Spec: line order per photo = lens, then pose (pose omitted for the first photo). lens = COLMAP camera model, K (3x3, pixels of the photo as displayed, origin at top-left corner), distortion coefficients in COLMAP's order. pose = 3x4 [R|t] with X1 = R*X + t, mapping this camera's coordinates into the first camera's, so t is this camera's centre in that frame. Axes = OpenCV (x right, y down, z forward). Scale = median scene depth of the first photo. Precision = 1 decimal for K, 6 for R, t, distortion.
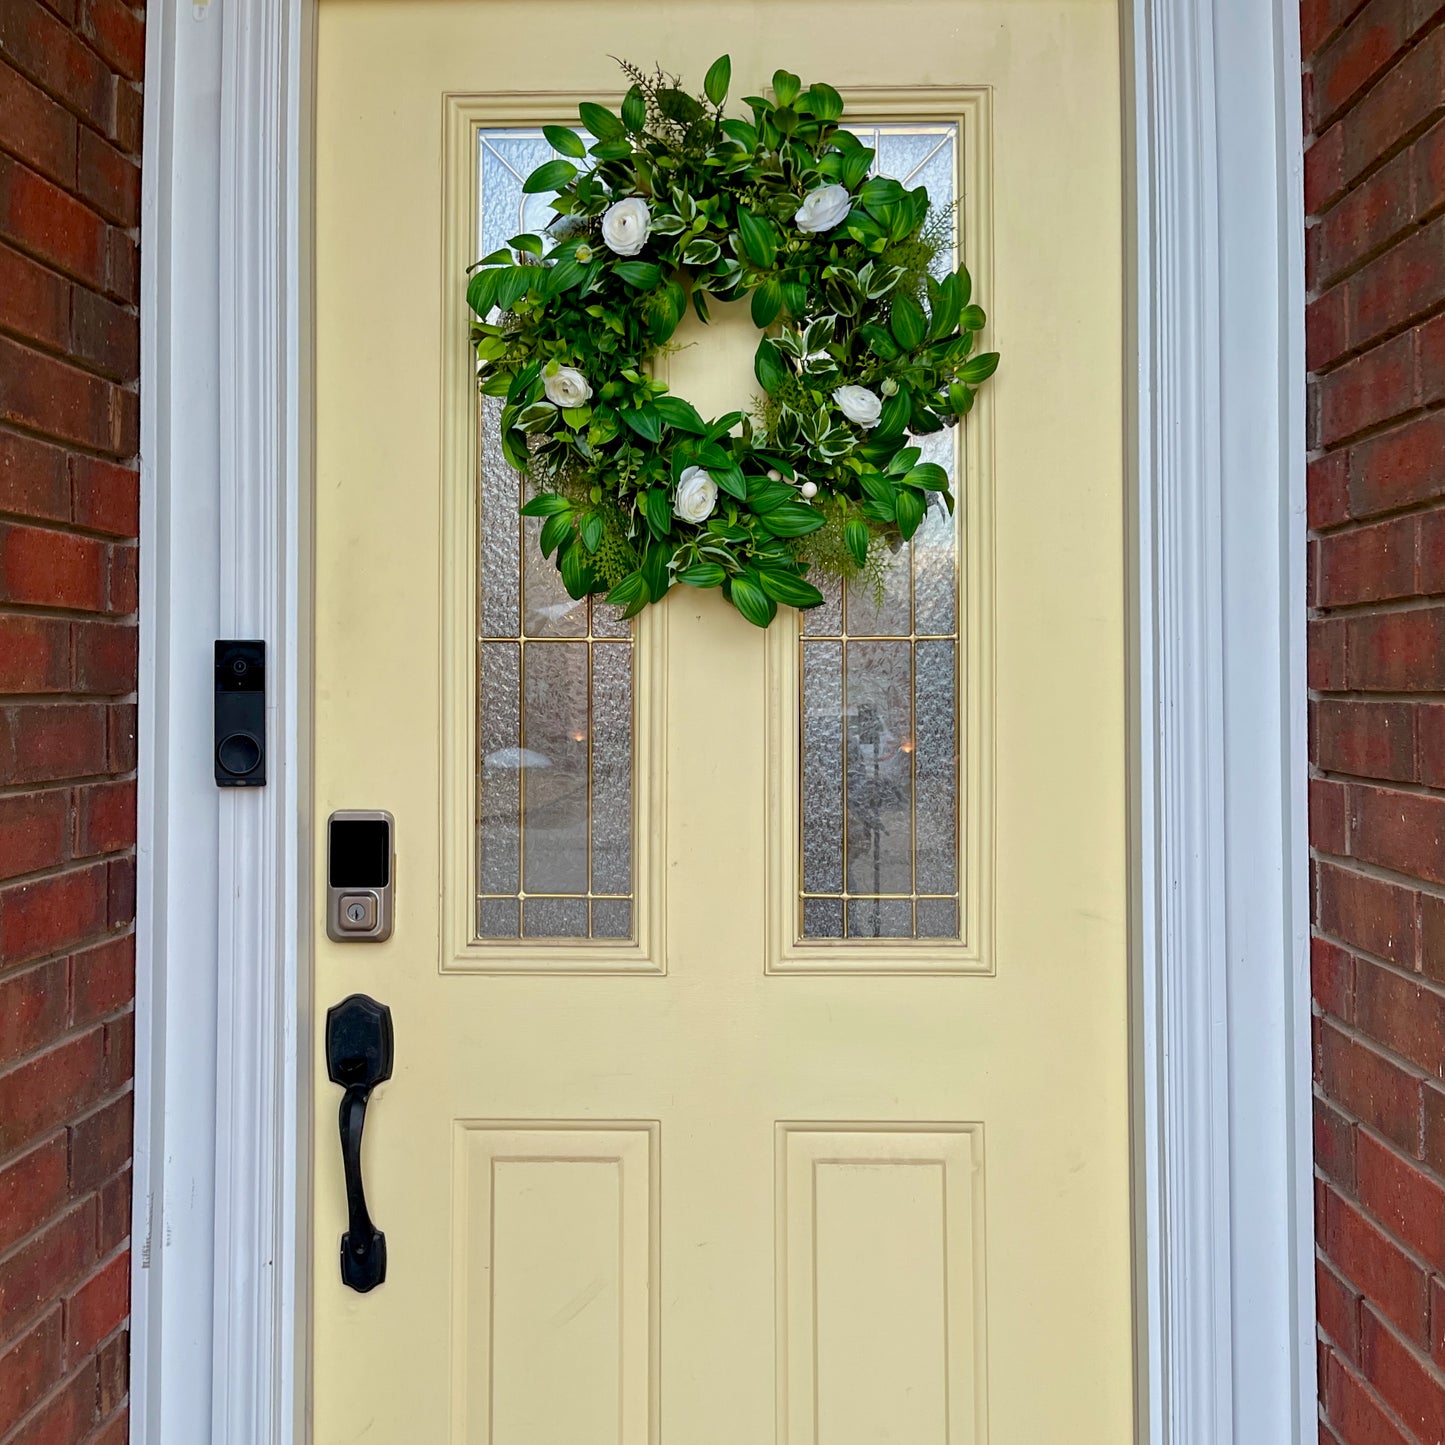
lens RADIAL K [[1772.7, 0, 722.5], [0, 1772.7, 722.5], [0, 0, 1]] dist [0.002854, 0.010926]
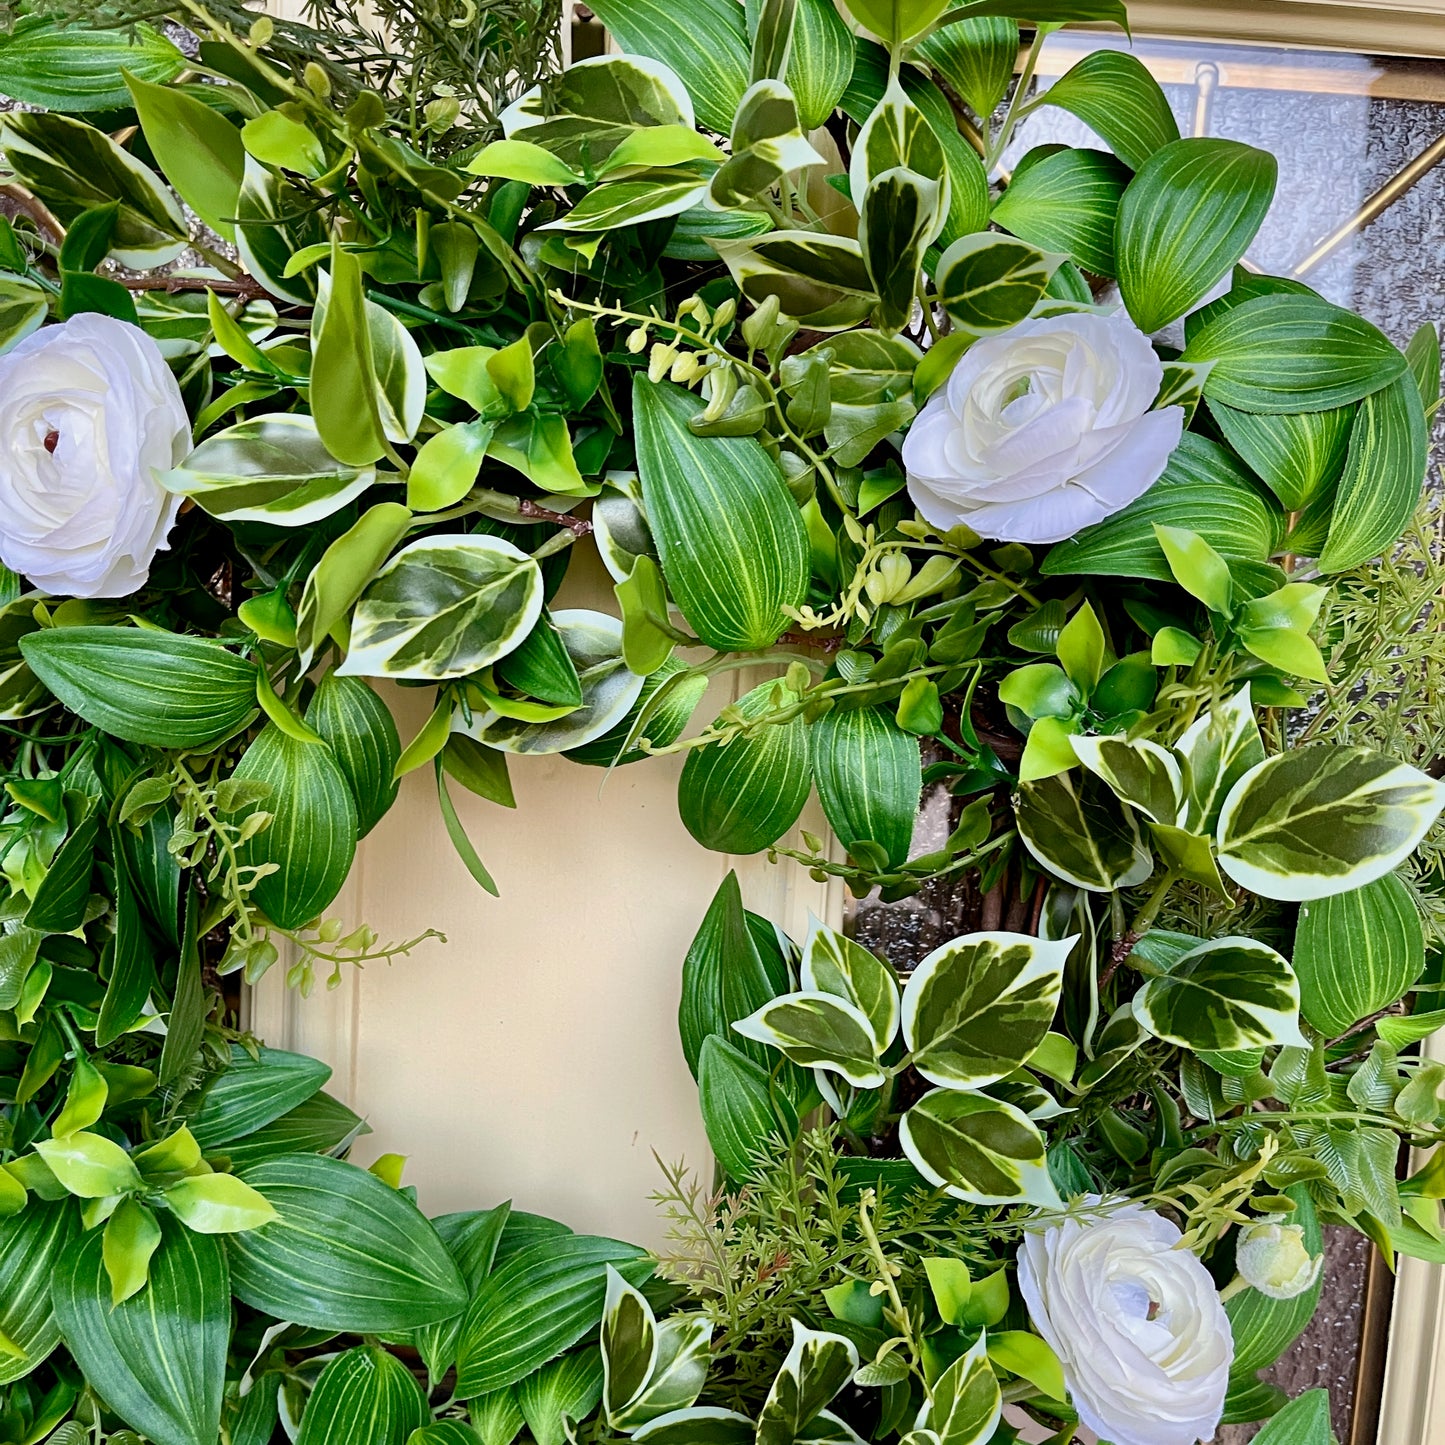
lens RADIAL K [[1494.8, 0, 722.5], [0, 1494.8, 722.5], [0, 0, 1]] dist [0.034771, -0.034489]
pose [[0.997417, 0.058744, 0.041334, 0.013583], [-0.061971, 0.994731, 0.081674, -0.265763], [-0.036319, -0.084025, 0.995802, 0.817386]]
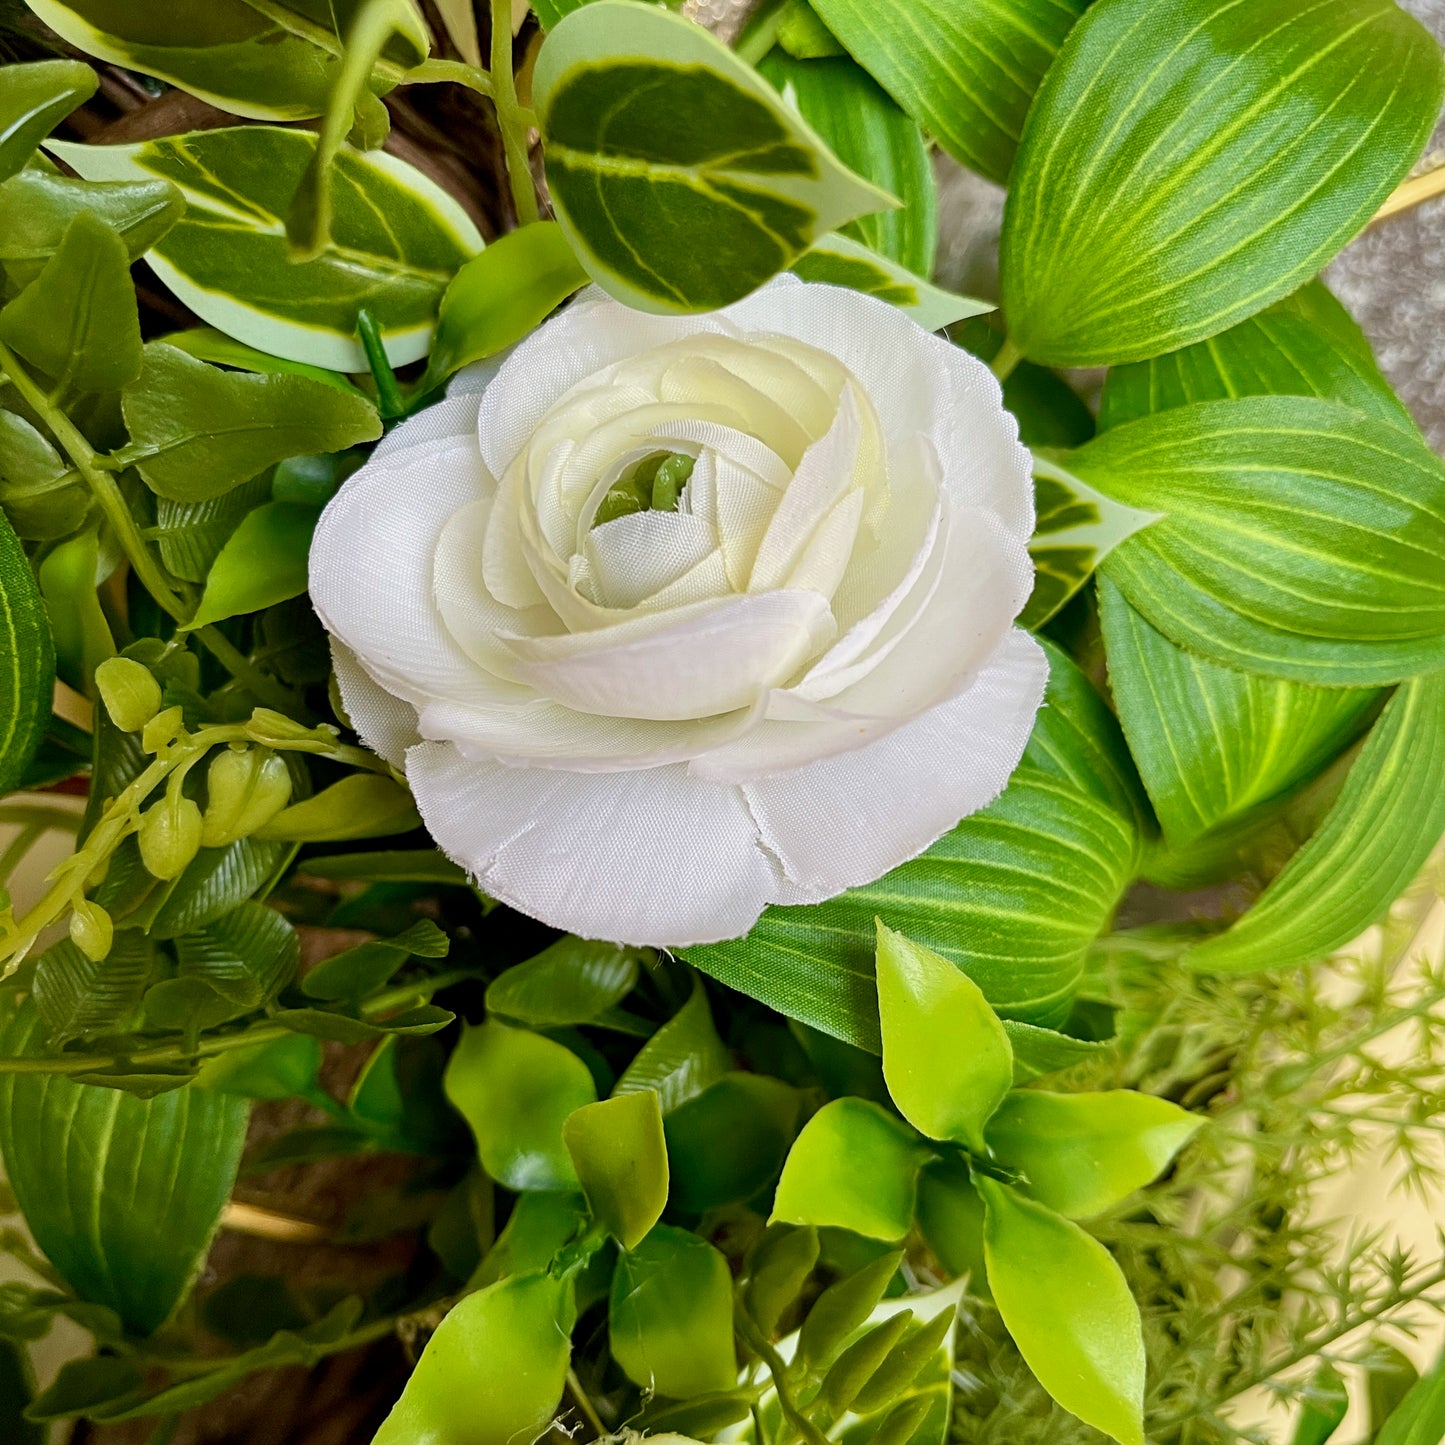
lens RADIAL K [[1596.5, 0, 722.5], [0, 1596.5, 722.5], [0, 0, 1]] dist [-0.003815, -0.016890]
pose [[0.911574, 0.305422, 0.275228, 0.040348], [-0.374888, 0.892319, 0.251445, -0.301175], [-0.168794, -0.332391, 0.927914, 0.928262]]
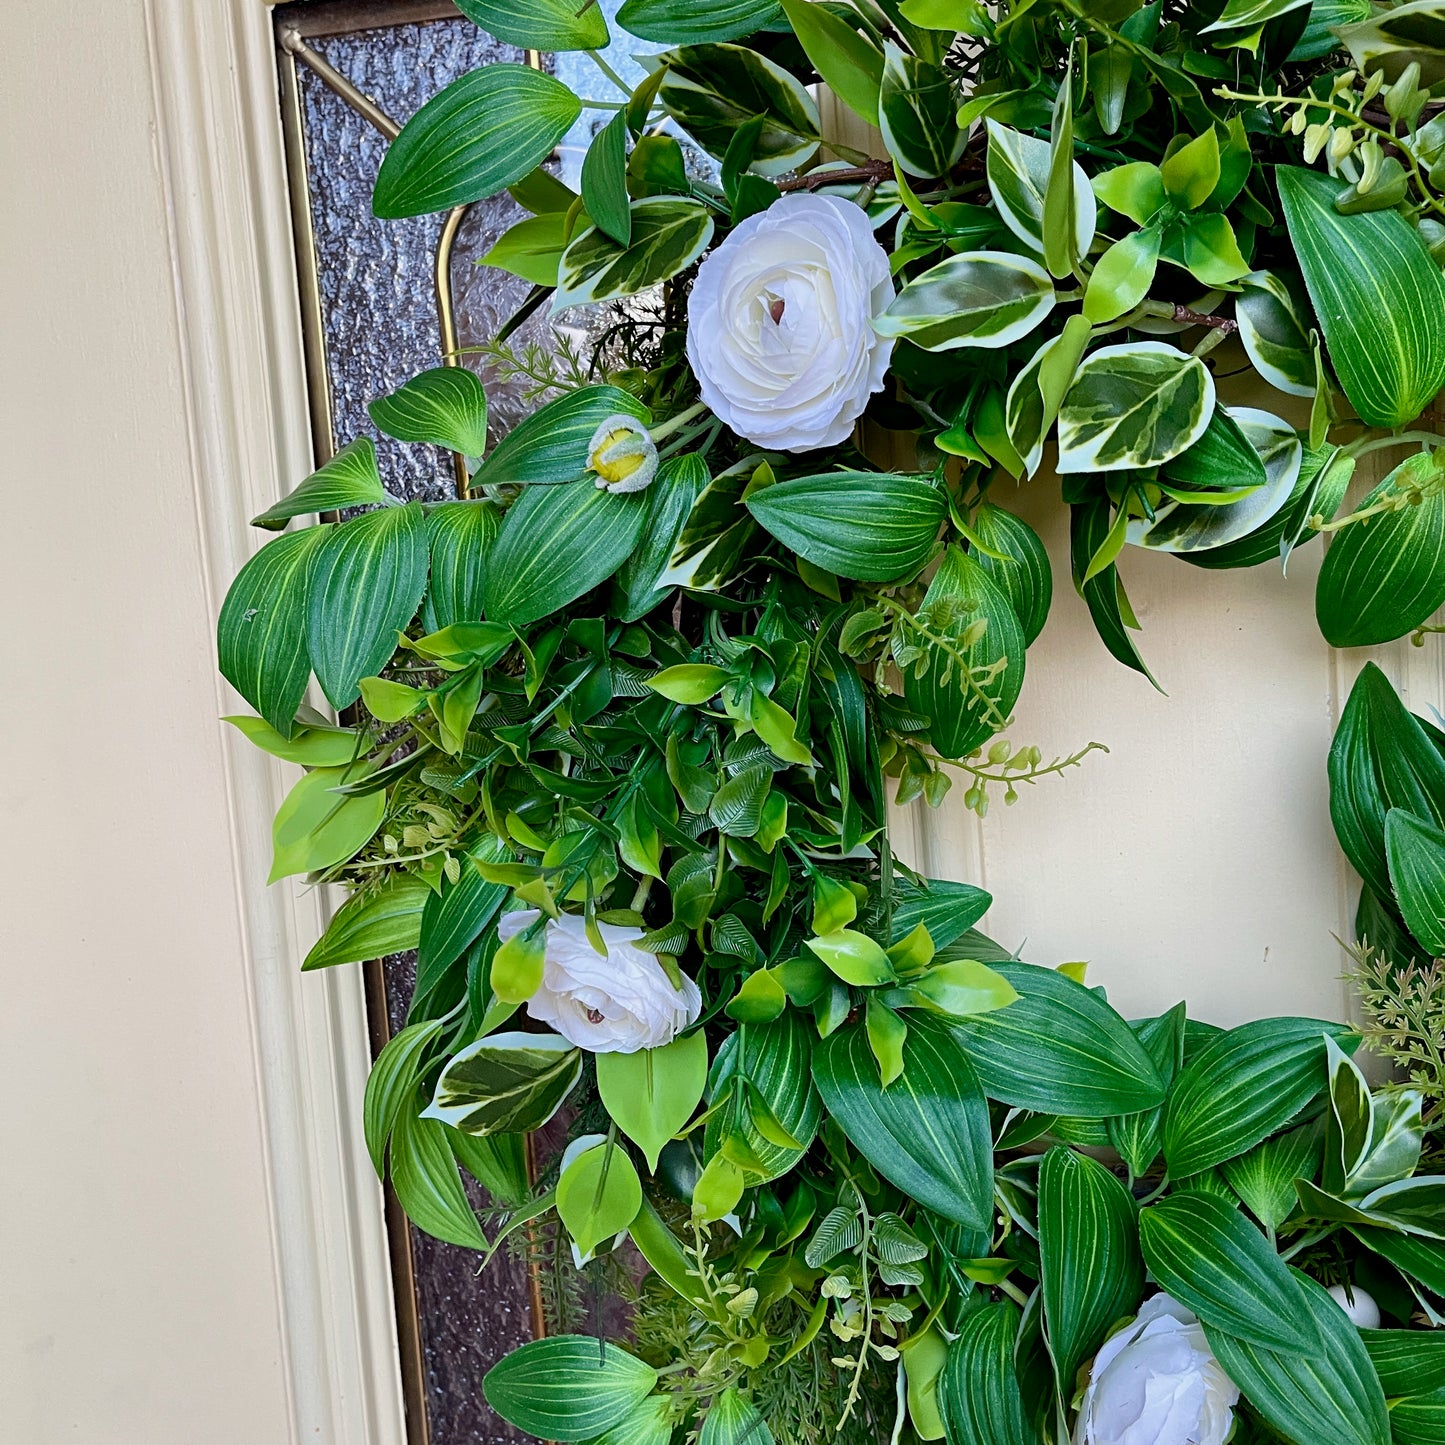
lens RADIAL K [[1504.8, 0, 700.8], [0, 1504.8, 721.1], [0, 0, 1]] dist [0.043112, -0.035503]
pose [[0.986828, -0.064004, -0.148570, -0.039380], [0.074197, 0.995181, 0.064104, -0.240019], [0.143751, -0.074284, 0.986822, 0.794904]]
